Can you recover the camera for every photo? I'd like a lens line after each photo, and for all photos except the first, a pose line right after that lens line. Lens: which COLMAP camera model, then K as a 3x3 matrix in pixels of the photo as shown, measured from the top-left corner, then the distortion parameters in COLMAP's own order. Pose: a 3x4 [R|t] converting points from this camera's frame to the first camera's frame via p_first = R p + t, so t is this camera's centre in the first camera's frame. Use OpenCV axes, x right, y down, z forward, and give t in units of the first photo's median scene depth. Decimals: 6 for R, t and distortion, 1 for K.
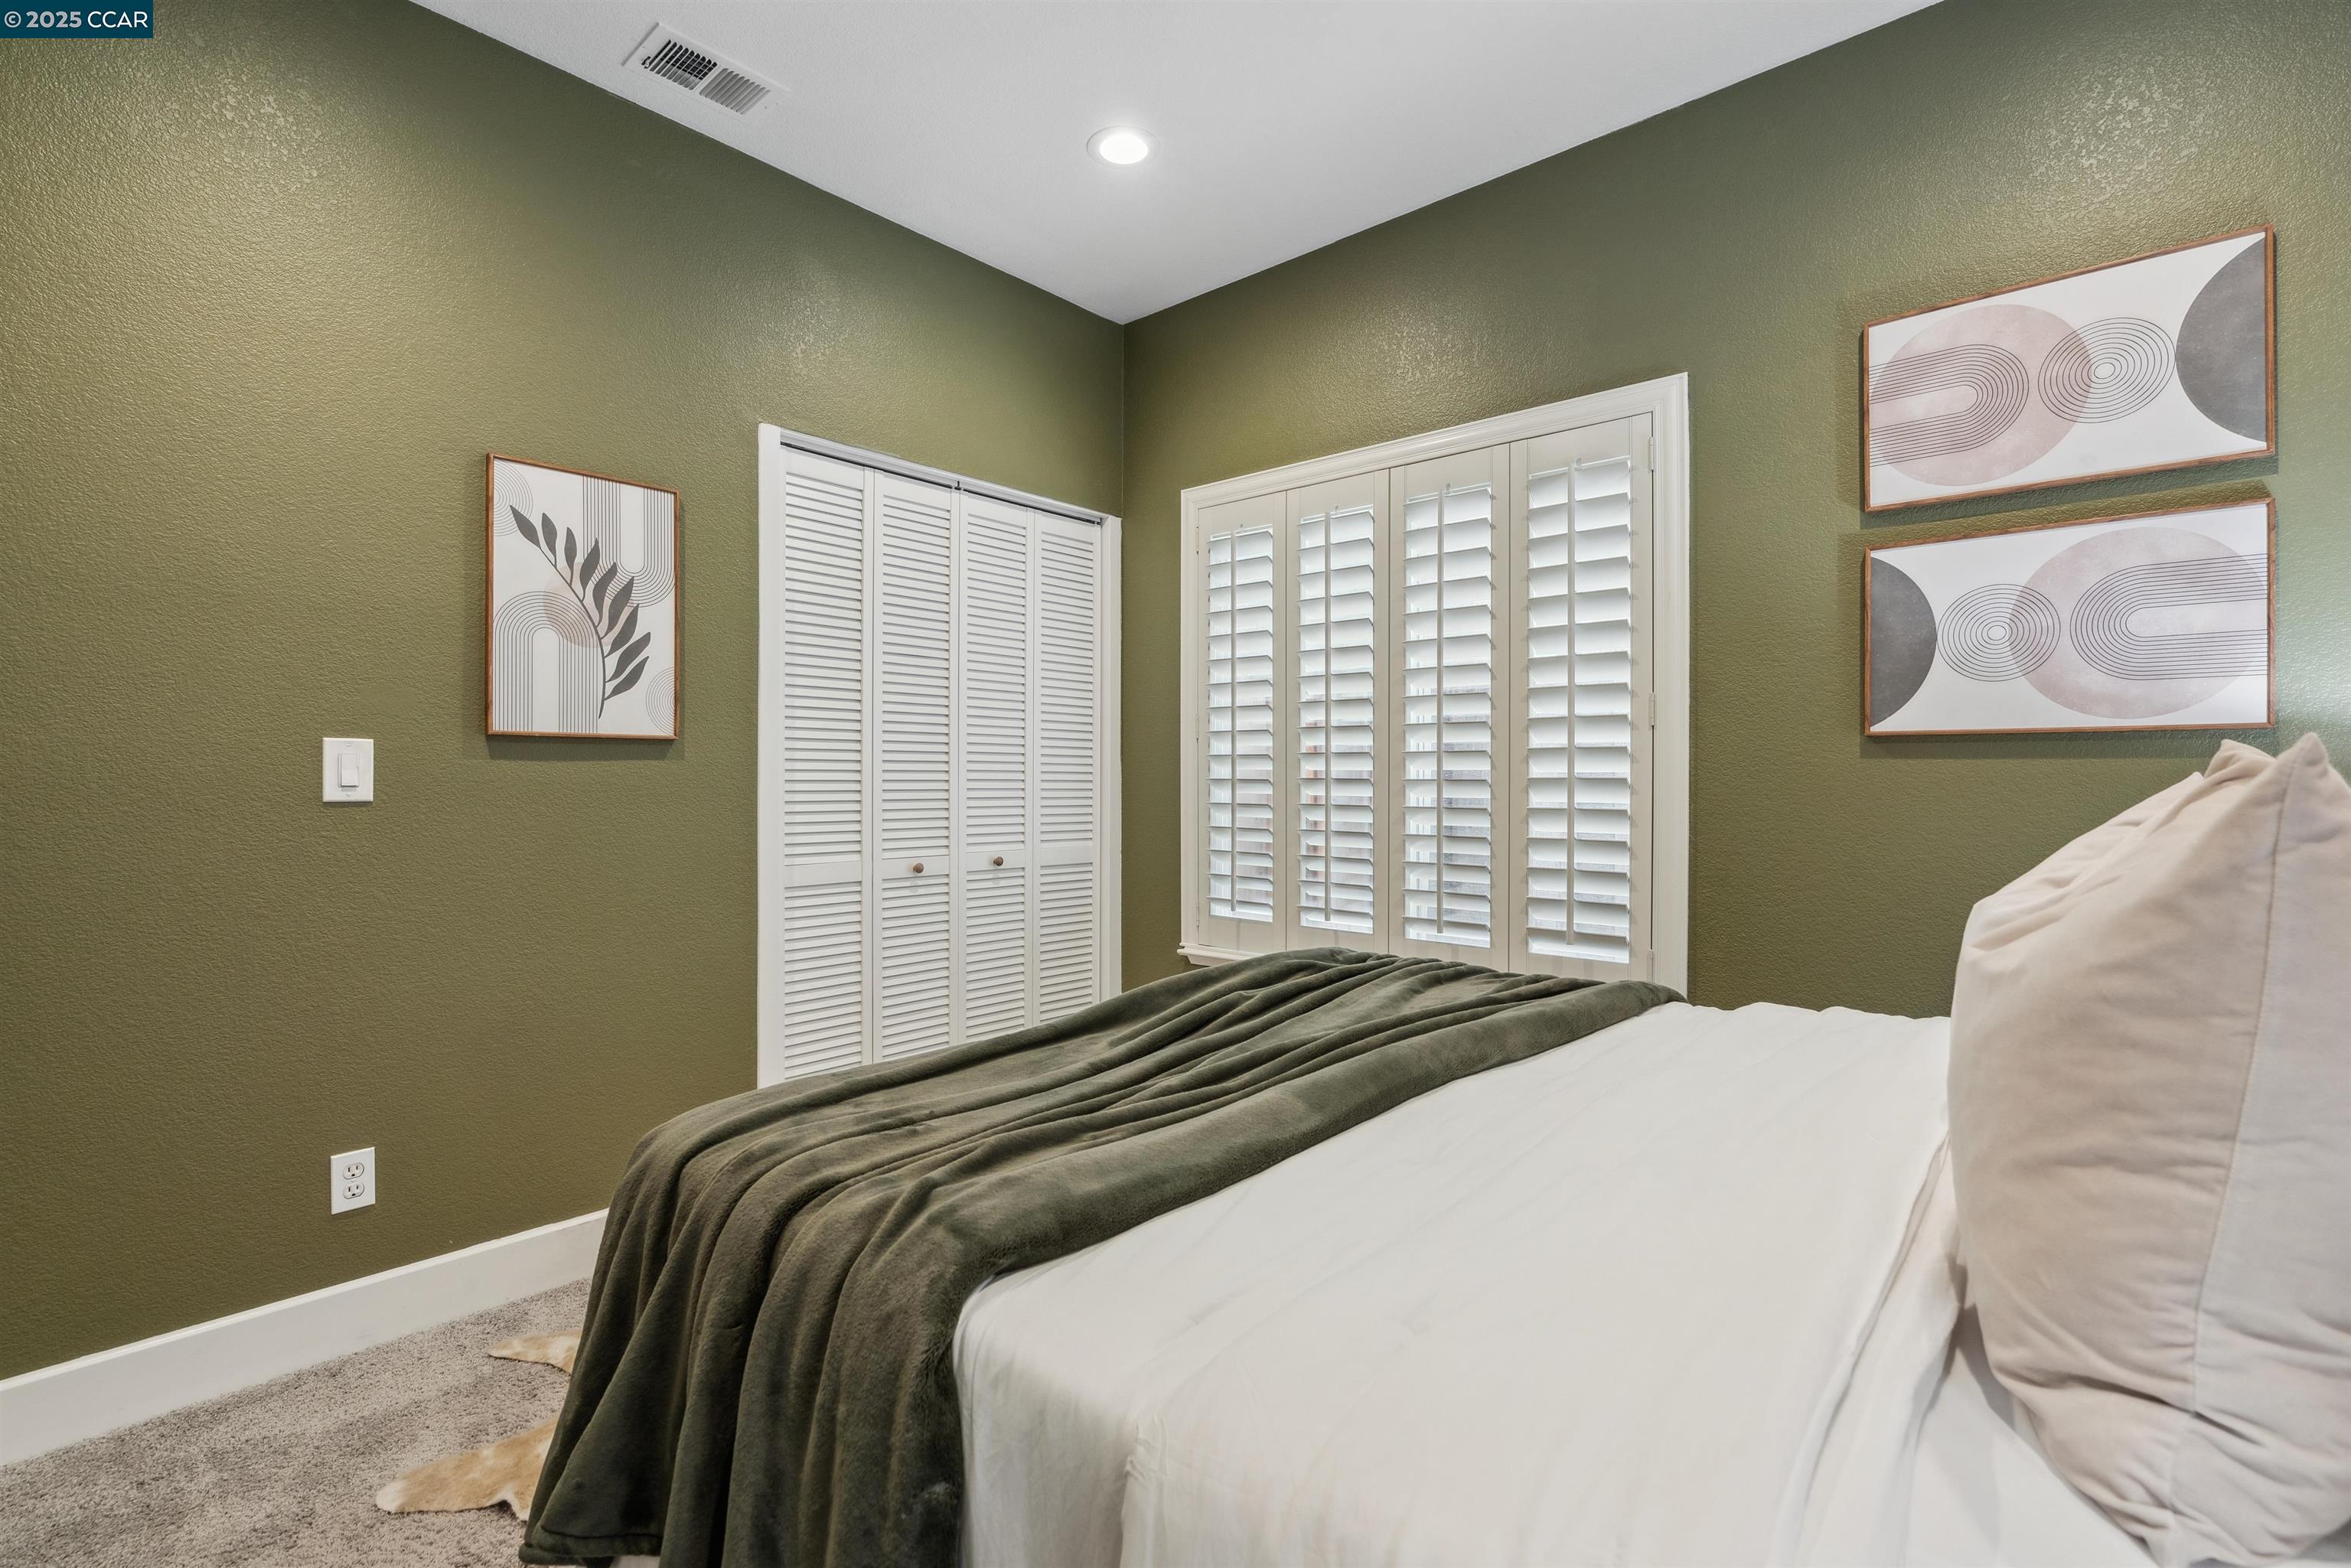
lens RADIAL K [[1058.8, 0, 1181.8], [0, 1058.8, 778.8], [0, 0, 1]] dist [-0.010981, 0.006226]
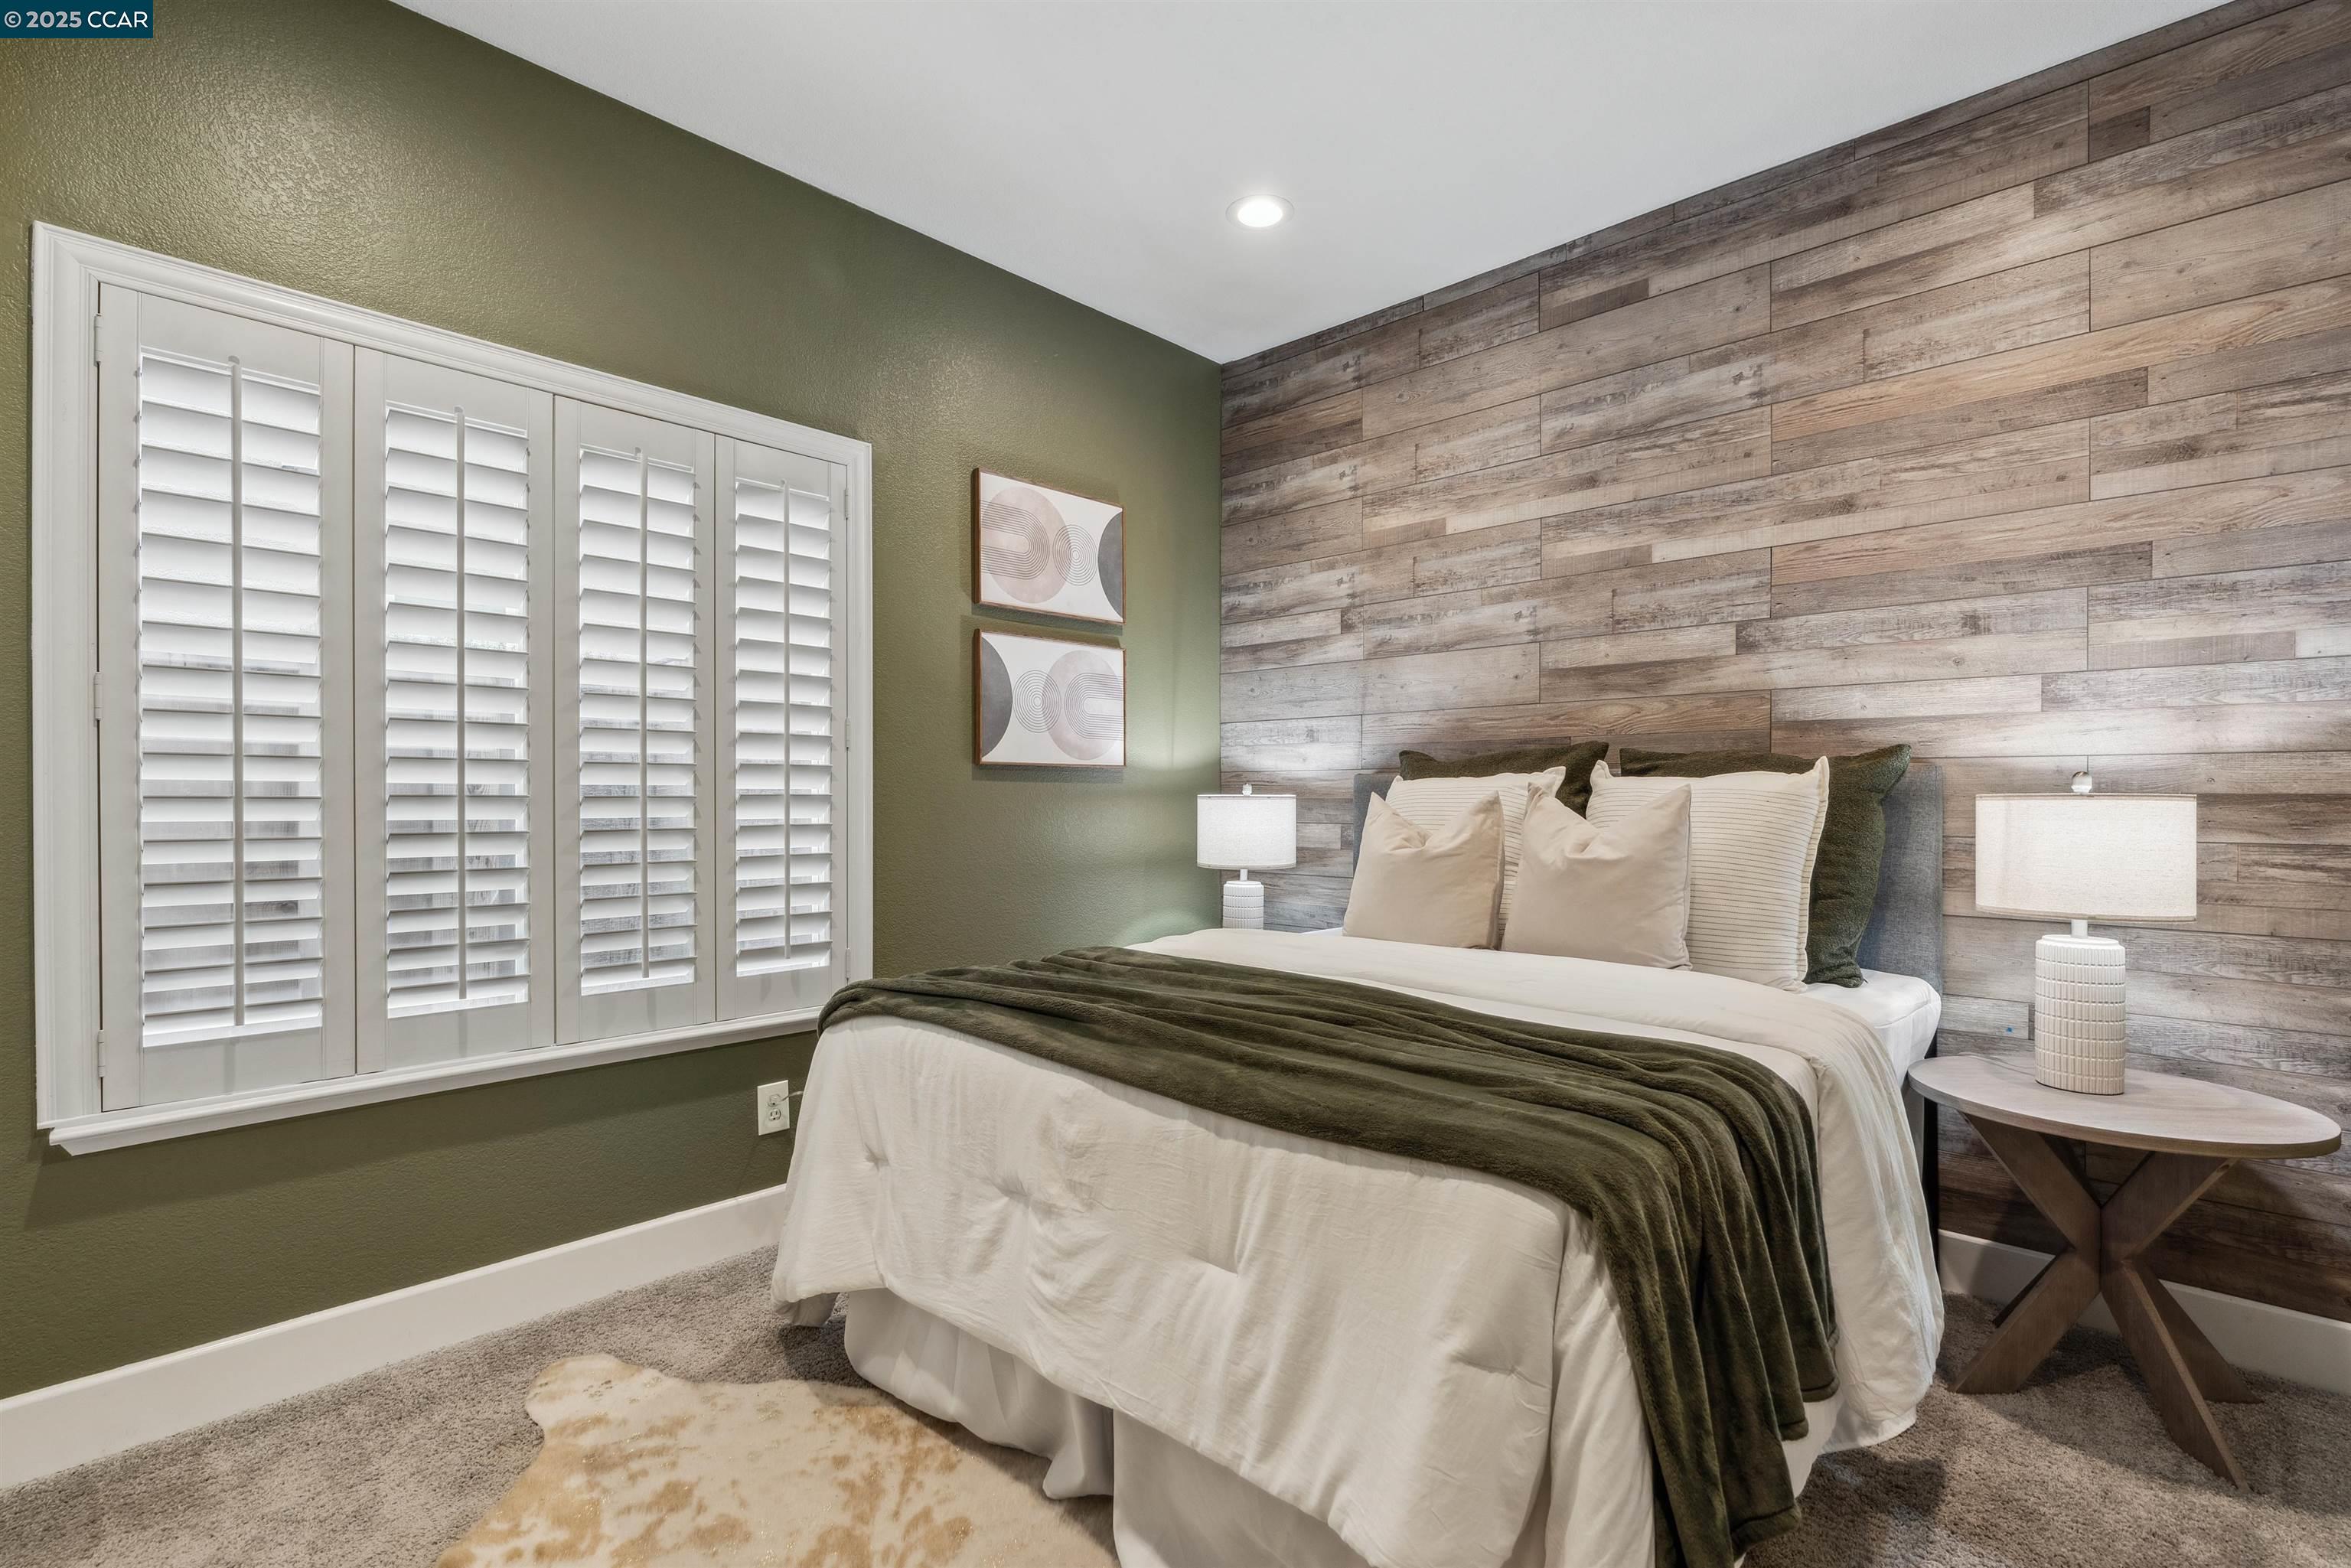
lens RADIAL K [[1058.8, 0, 1181.7], [0, 1058.8, 794.4], [0, 0, 1]] dist [-0.010981, 0.006226]
pose [[0.041609, -0.004265, 0.999125, -0.754196], [-0.003775, 0.999983, 0.004426, -0.008376], [-0.999127, -0.003956, 0.041592, 0.692185]]
